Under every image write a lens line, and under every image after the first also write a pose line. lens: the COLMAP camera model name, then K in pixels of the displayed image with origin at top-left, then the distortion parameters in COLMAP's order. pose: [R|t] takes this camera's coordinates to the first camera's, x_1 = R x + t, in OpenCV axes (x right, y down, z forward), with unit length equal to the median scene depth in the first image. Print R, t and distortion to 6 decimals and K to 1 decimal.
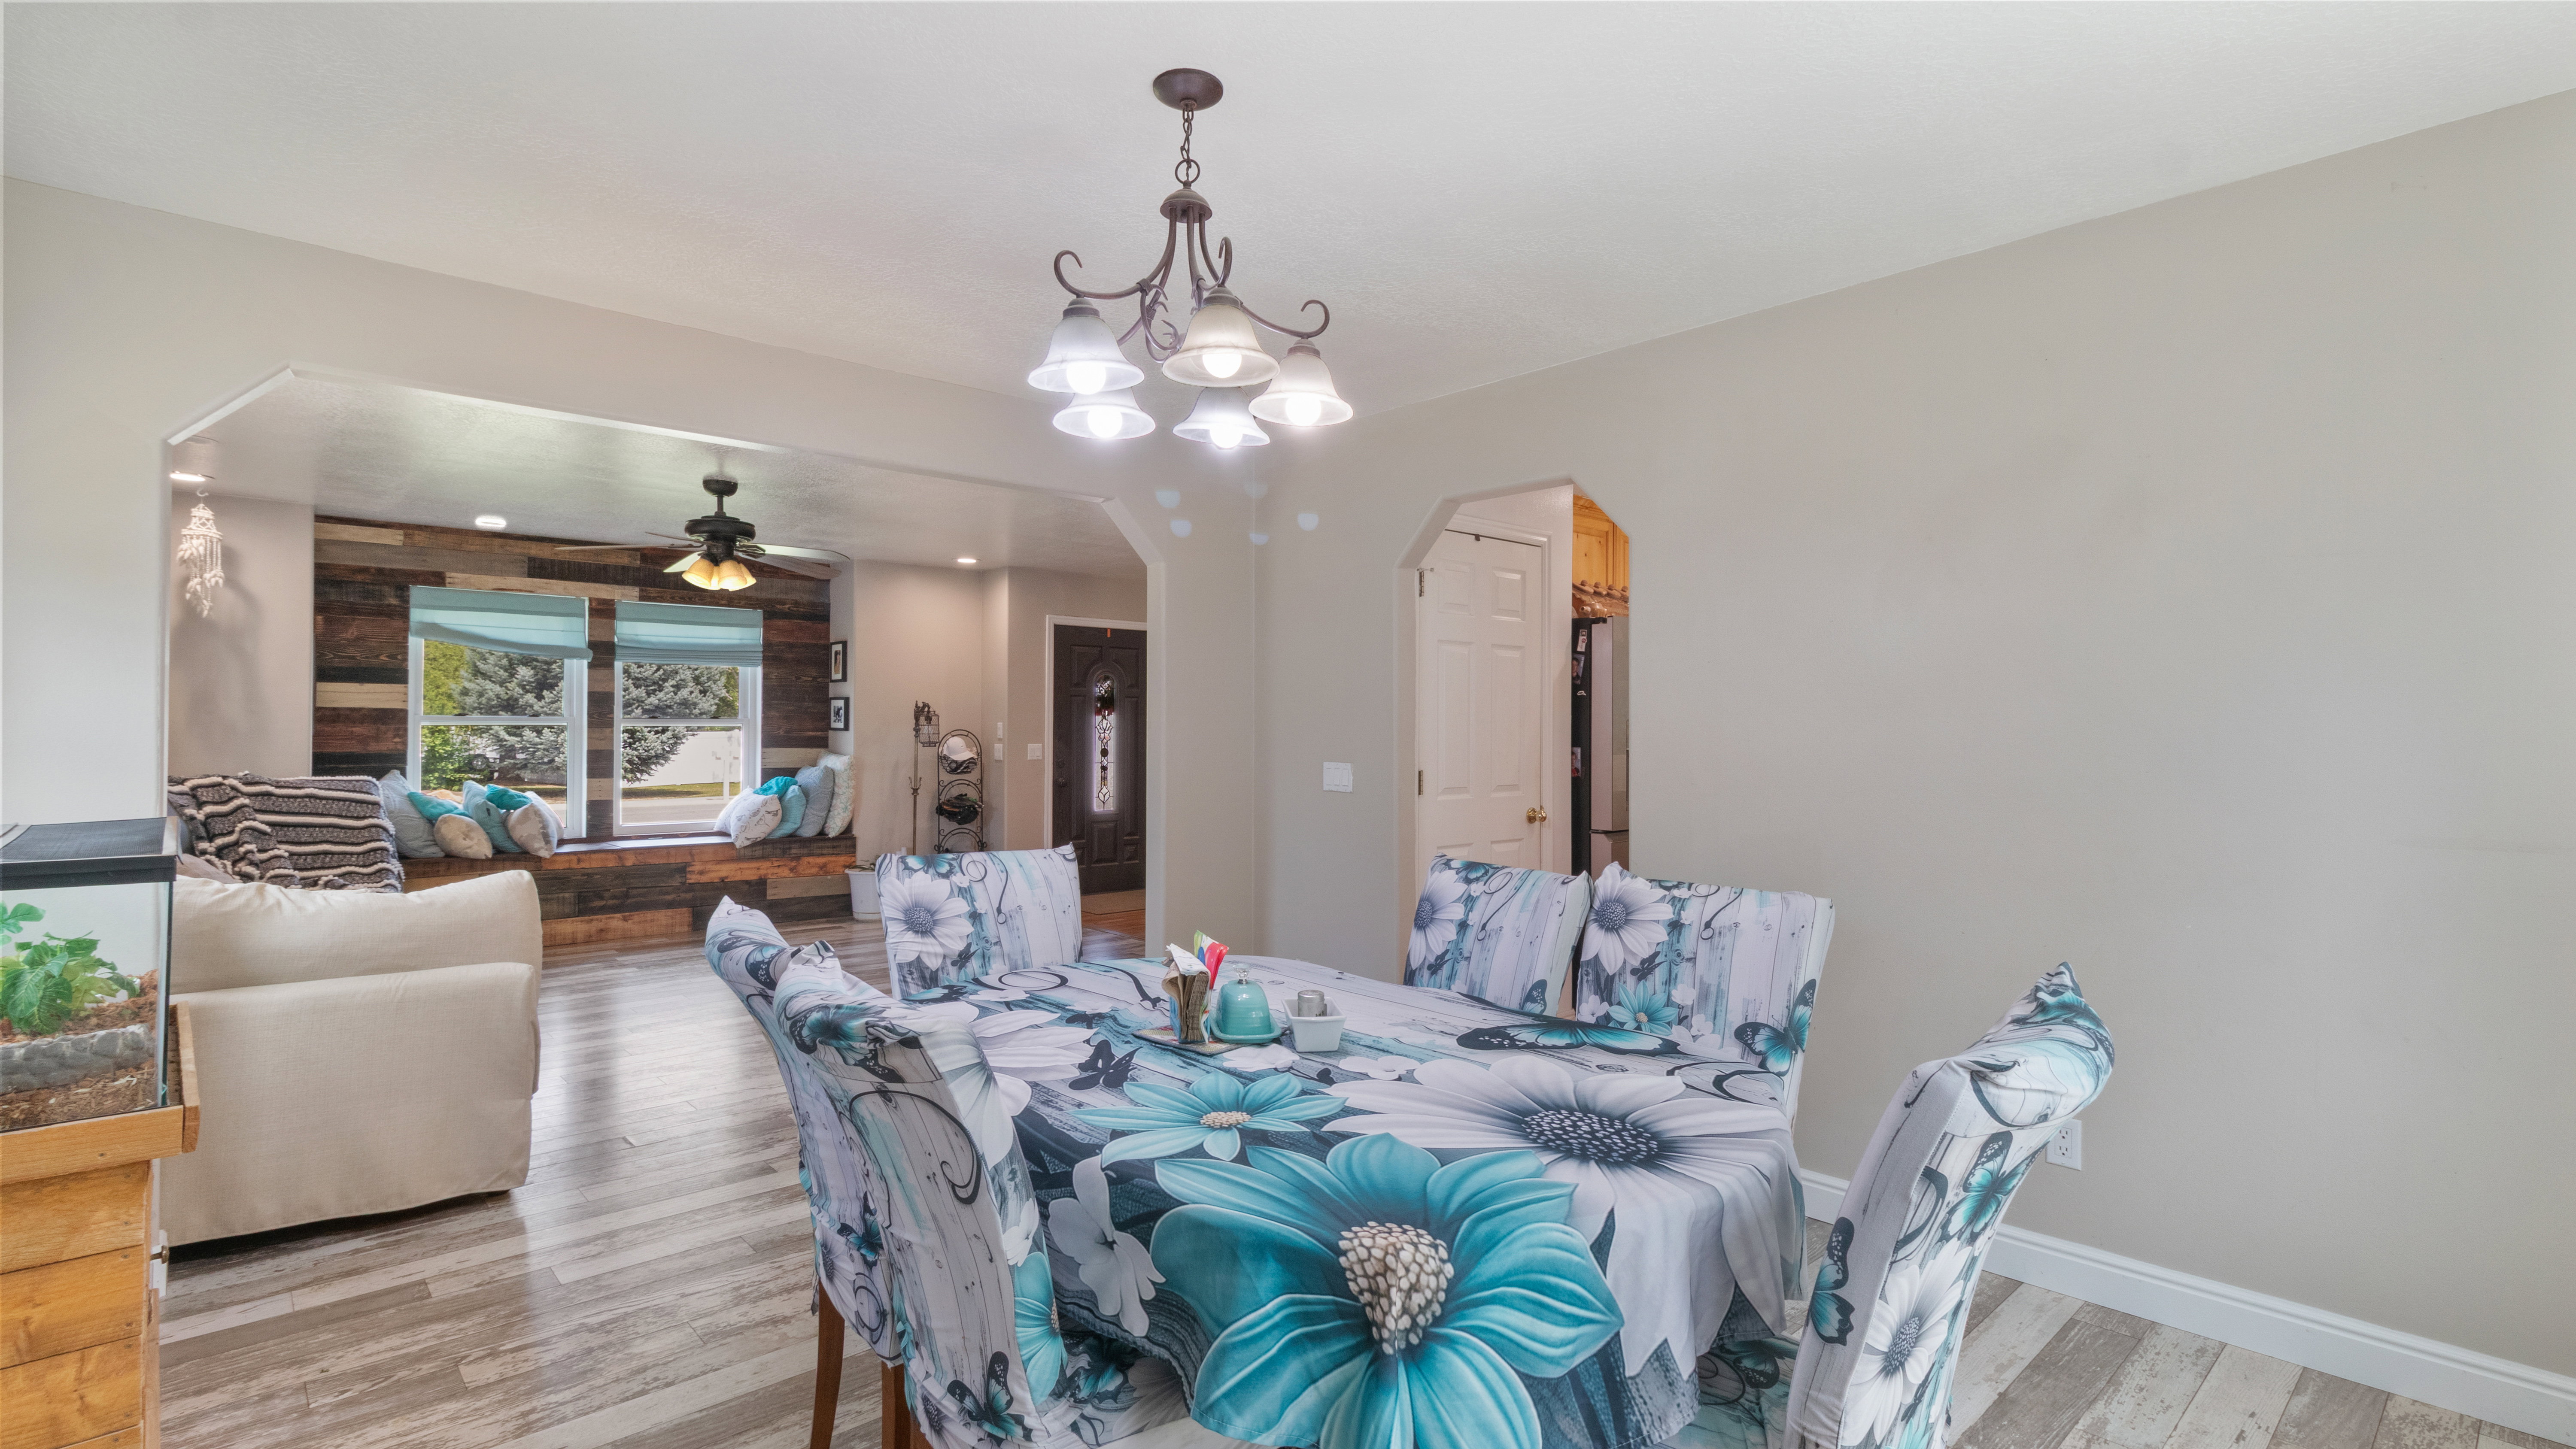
lens RADIAL K [[1191.8, 0, 1312.5], [0, 1191.8, 717.6], [0, 0, 1]] dist [0.001765, 0.000231]
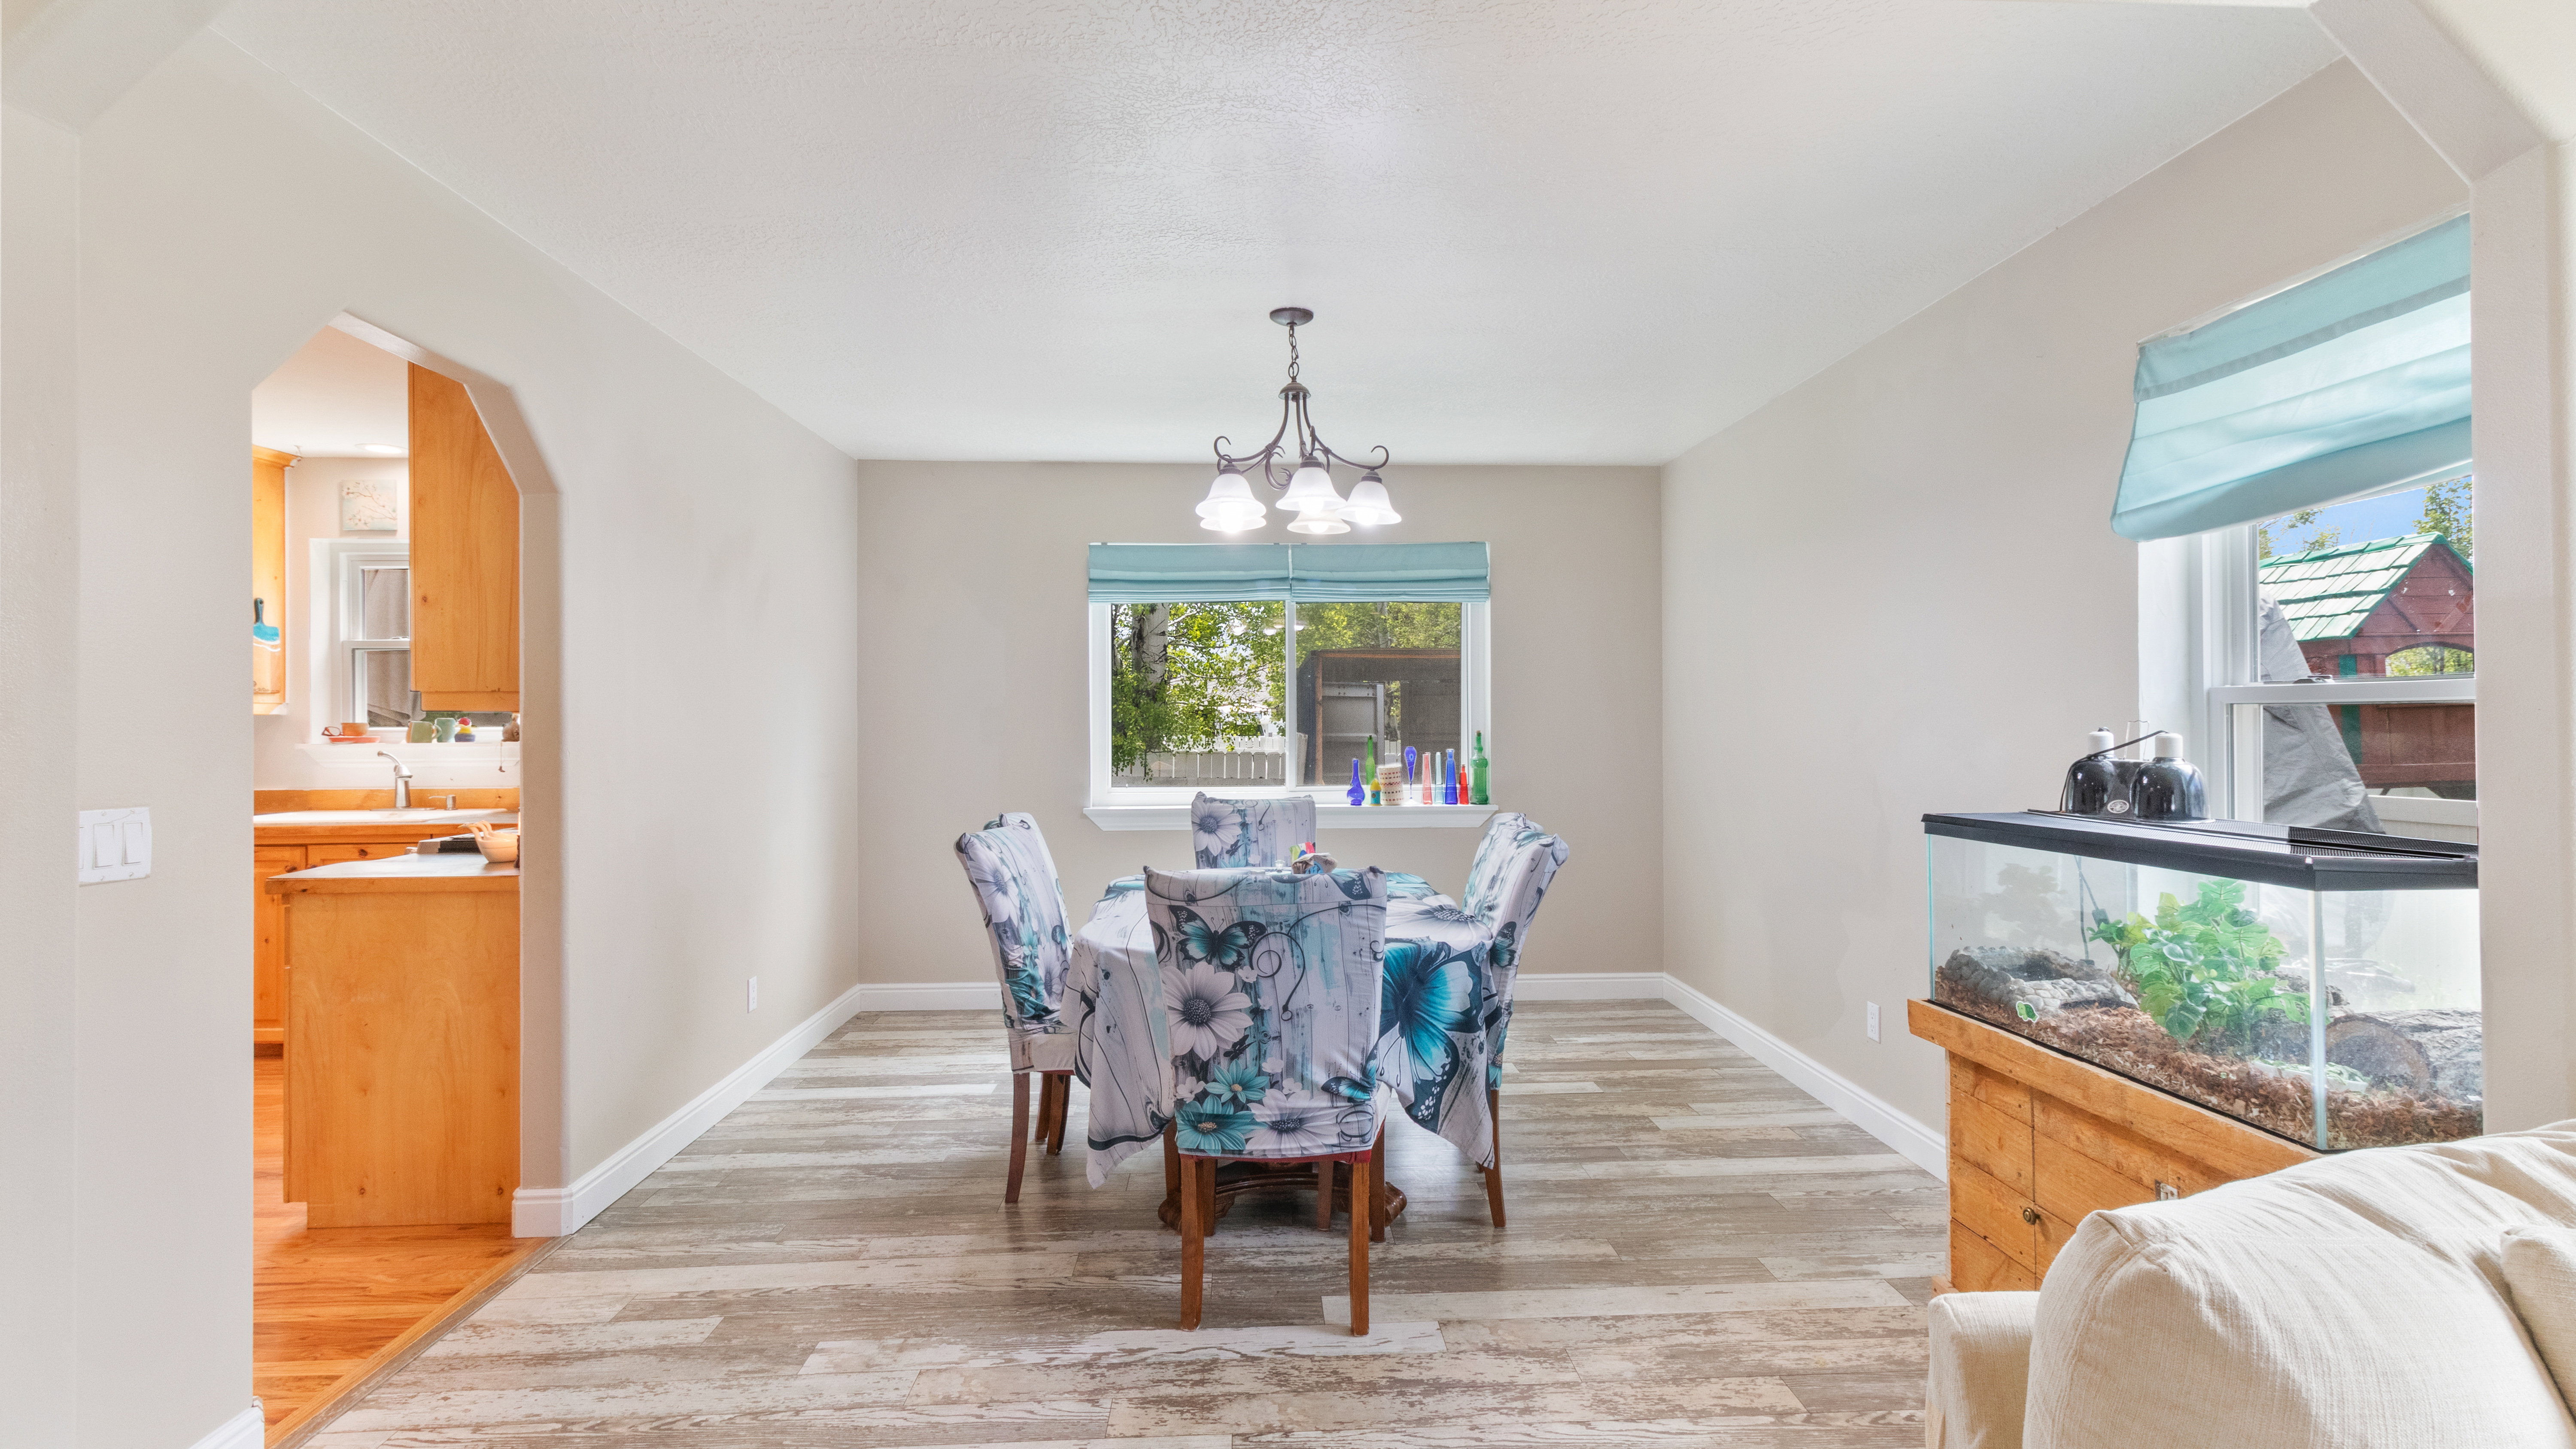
lens RADIAL K [[1191.8, 0, 1312.5], [0, 1191.8, 717.6], [0, 0, 1]] dist [0.001765, 0.000231]
pose [[-0.772085, 0.003937, 0.635507, -0.325228], [-0.002649, 0.999952, -0.009413, 0.005017], [-0.635514, -0.008951, -0.772038, 0.632135]]
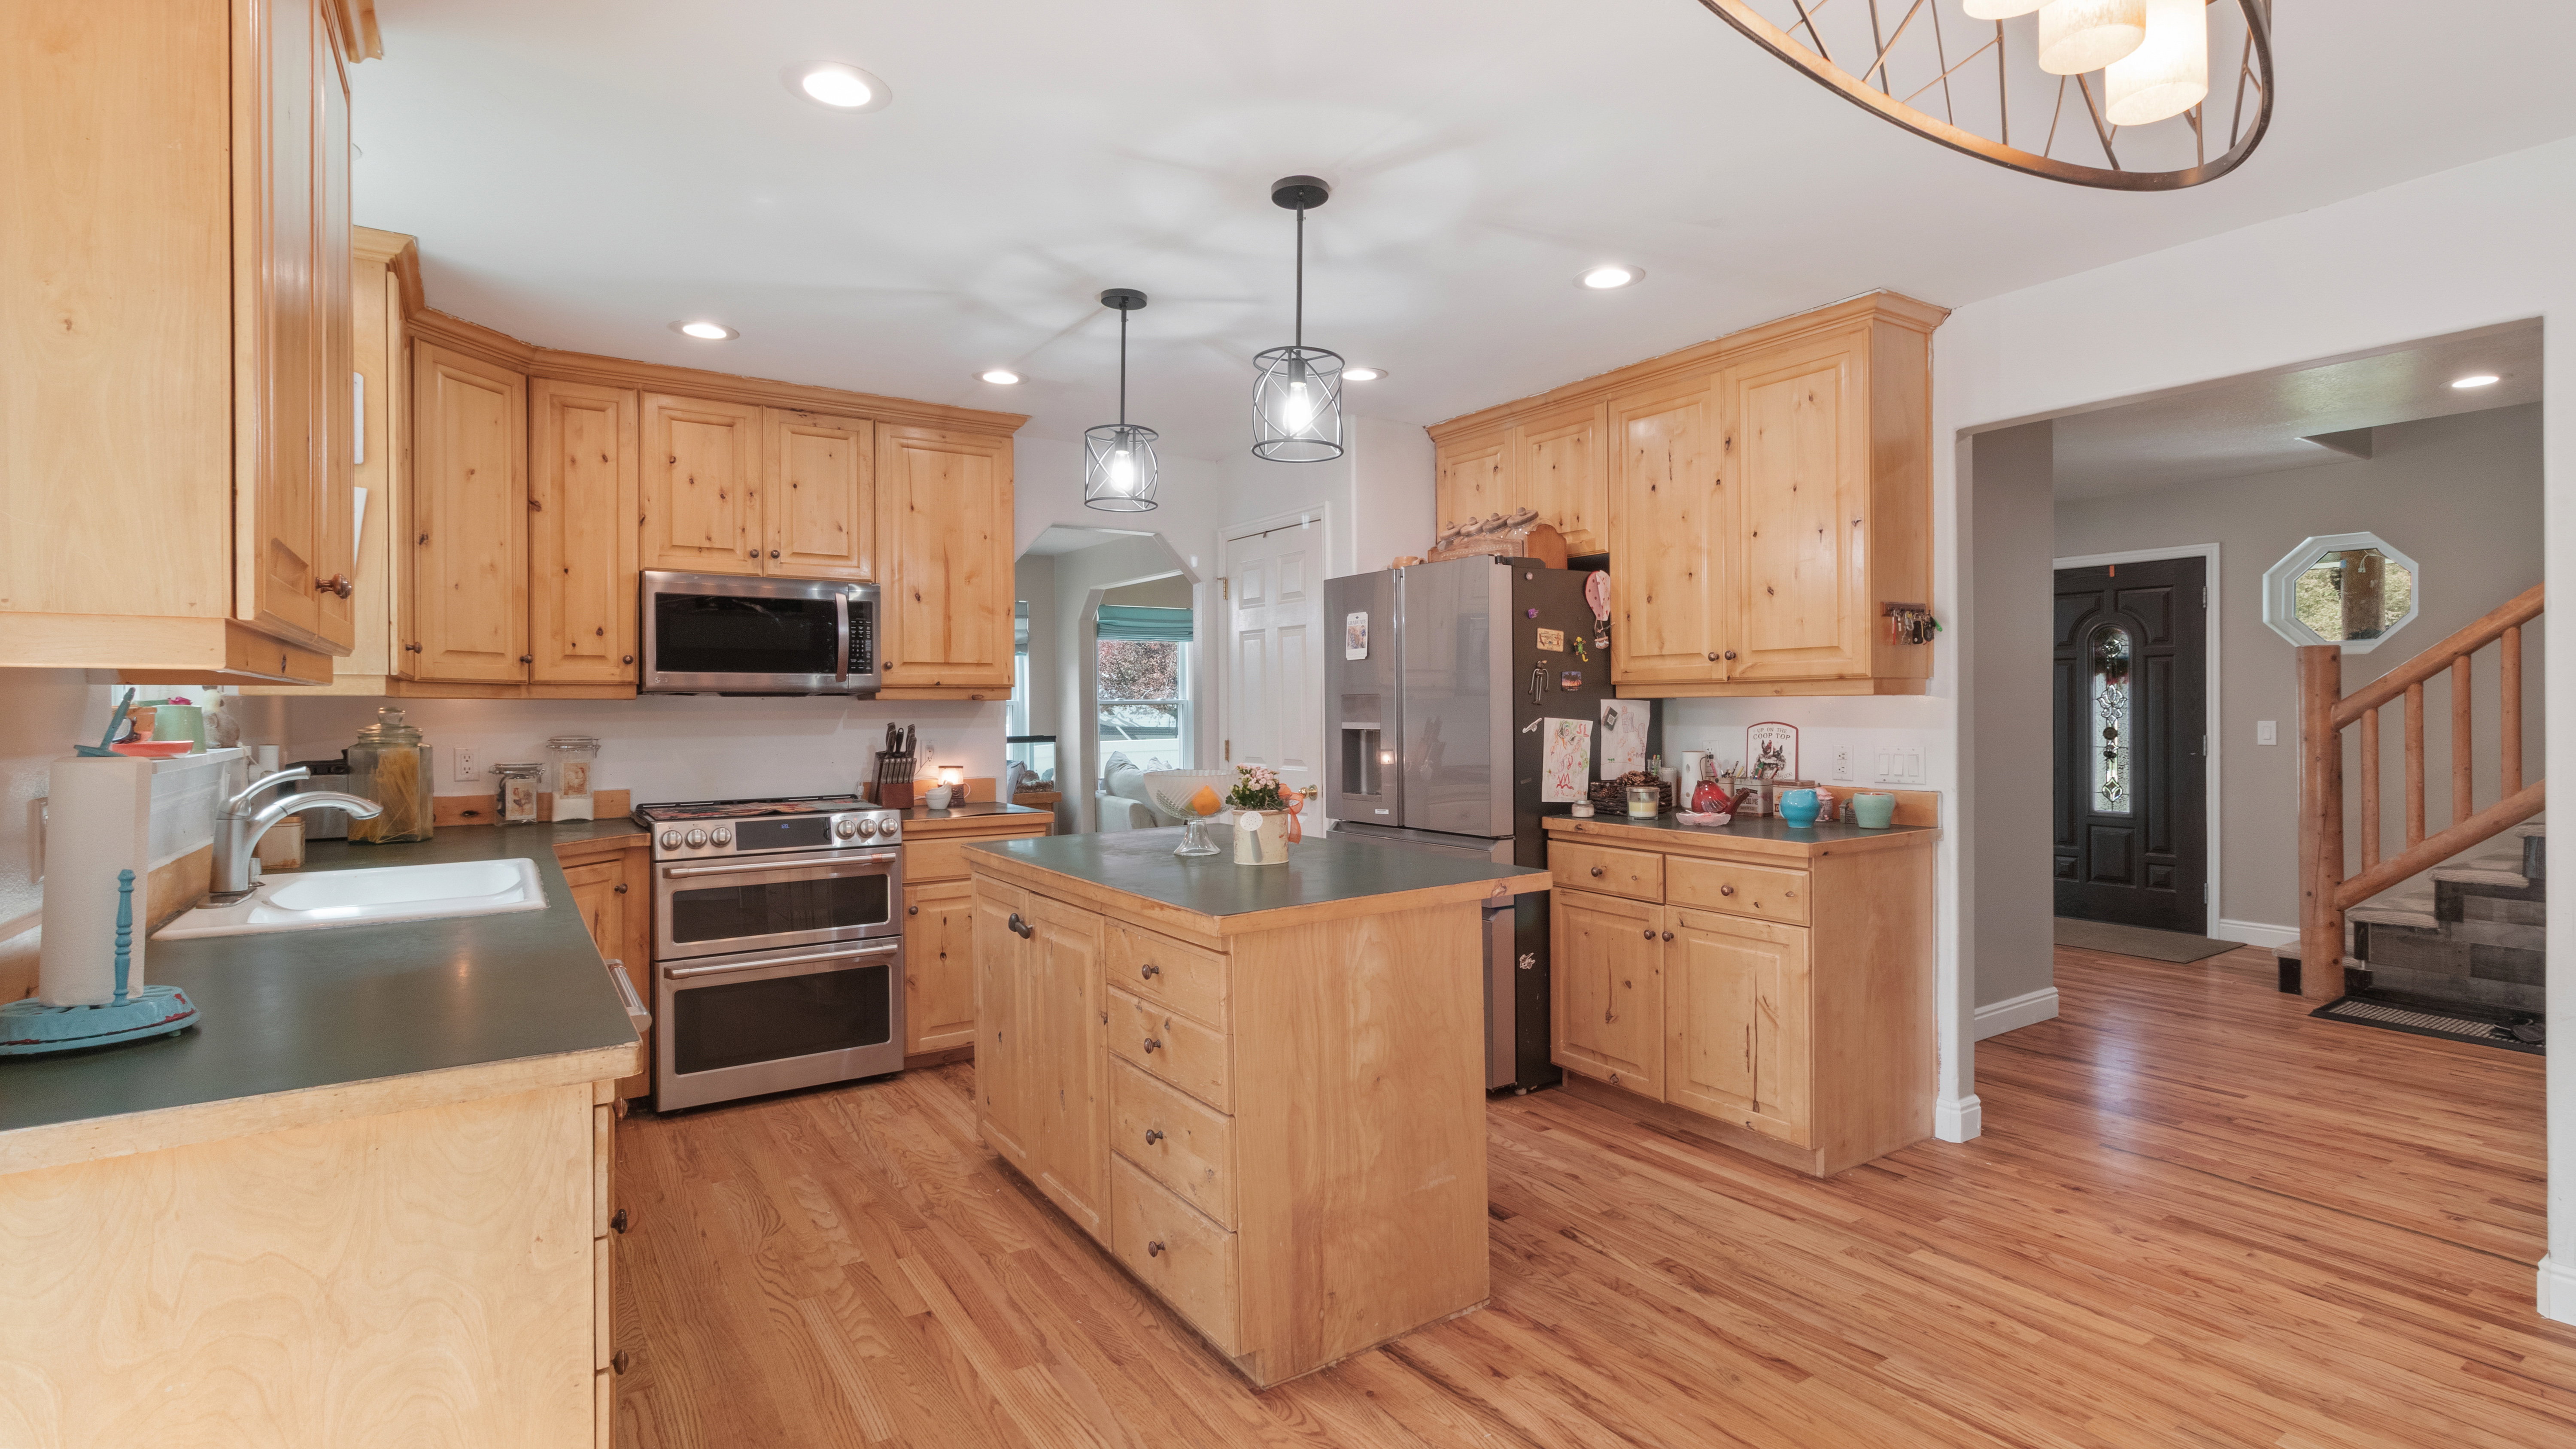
lens RADIAL K [[1200.0, 0, 1311.6], [0, 1200.0, 706.0], [0, 0, 1]] dist [0.001622, 0.000255]
pose [[-0.151995, -0.001230, -0.988380, 0.777127], [0.017601, 0.999837, -0.003951, 0.008185], [0.988225, -0.017997, -0.151949, 0.763960]]
